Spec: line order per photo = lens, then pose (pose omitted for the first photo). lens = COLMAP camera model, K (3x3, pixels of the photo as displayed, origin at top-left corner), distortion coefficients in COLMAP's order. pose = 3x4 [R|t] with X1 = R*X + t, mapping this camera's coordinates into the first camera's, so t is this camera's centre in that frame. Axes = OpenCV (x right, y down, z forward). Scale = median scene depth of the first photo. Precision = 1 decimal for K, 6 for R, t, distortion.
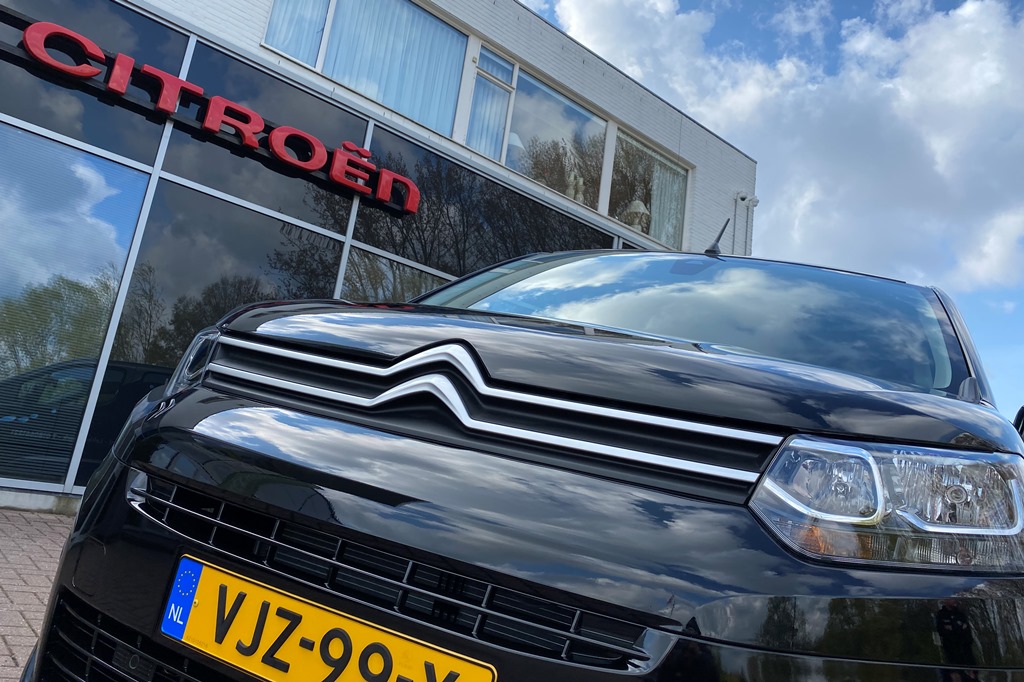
lens RADIAL K [[738.8, 0, 551.5], [0, 738.8, 337.2], [0, 0, 1]] dist [0.011258, -0.007422]
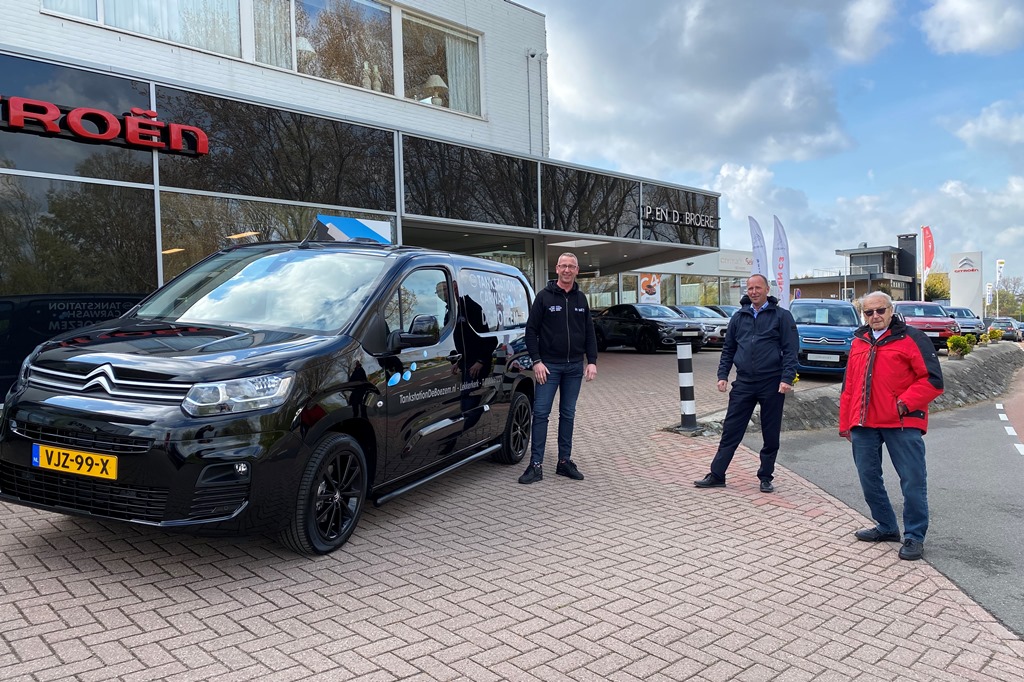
lens RADIAL K [[738.8, 0, 551.5], [0, 738.8, 337.2], [0, 0, 1]] dist [0.011258, -0.007422]
pose [[0.983604, -0.164239, 0.074484, 1.537175], [0.140955, 0.957787, 0.250550, -0.635691], [-0.112490, -0.235943, 0.965234, -2.242305]]
